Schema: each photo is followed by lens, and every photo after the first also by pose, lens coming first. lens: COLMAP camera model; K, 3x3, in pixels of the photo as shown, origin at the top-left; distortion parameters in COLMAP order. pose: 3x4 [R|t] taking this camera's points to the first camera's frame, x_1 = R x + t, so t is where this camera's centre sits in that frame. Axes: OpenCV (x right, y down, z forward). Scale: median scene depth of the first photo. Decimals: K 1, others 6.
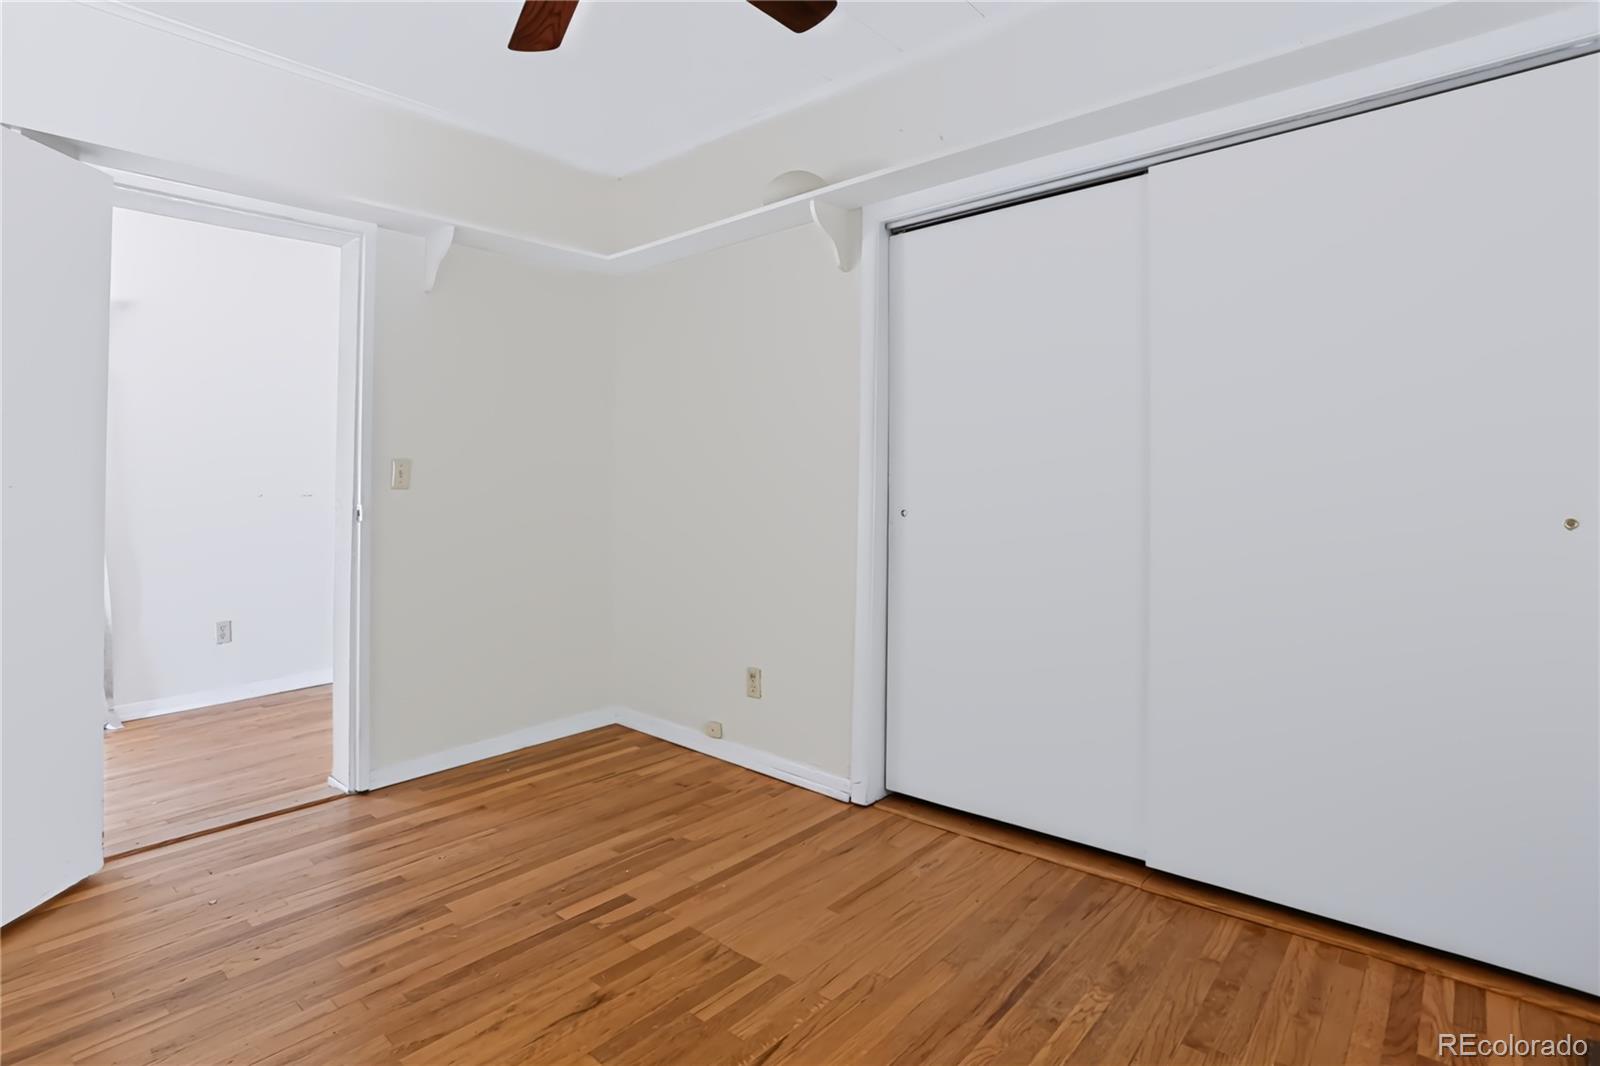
lens RADIAL K [[829.5, 0, 800.1], [0, 829.5, 450.1], [0, 0, 1]] dist [-0.077416, 0.034344]
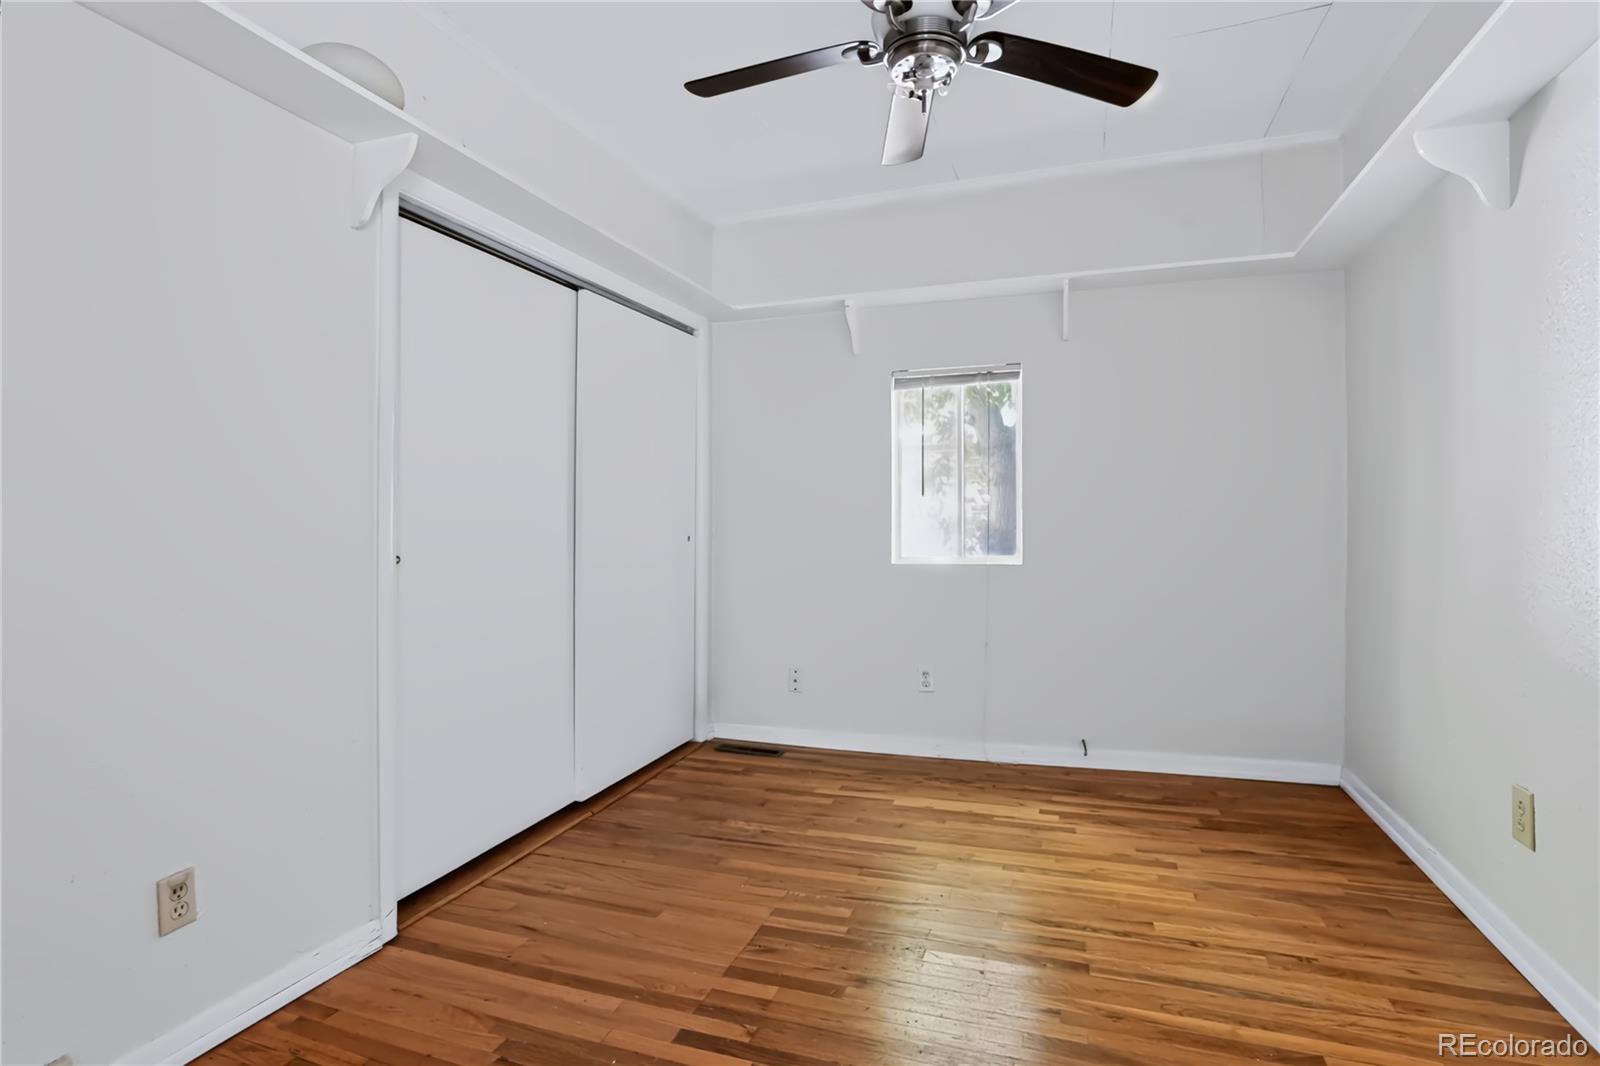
lens RADIAL K [[799.7, 0, 800.0], [0, 799.7, 533.0], [0, 0, 1]] dist [-0.071145, 0.028669]
pose [[-0.379539, 0.000033, 0.925176, -0.983749], [-0.013806, 0.999888, -0.005699, 0.066858], [-0.925073, -0.014936, -0.379497, 1.220308]]
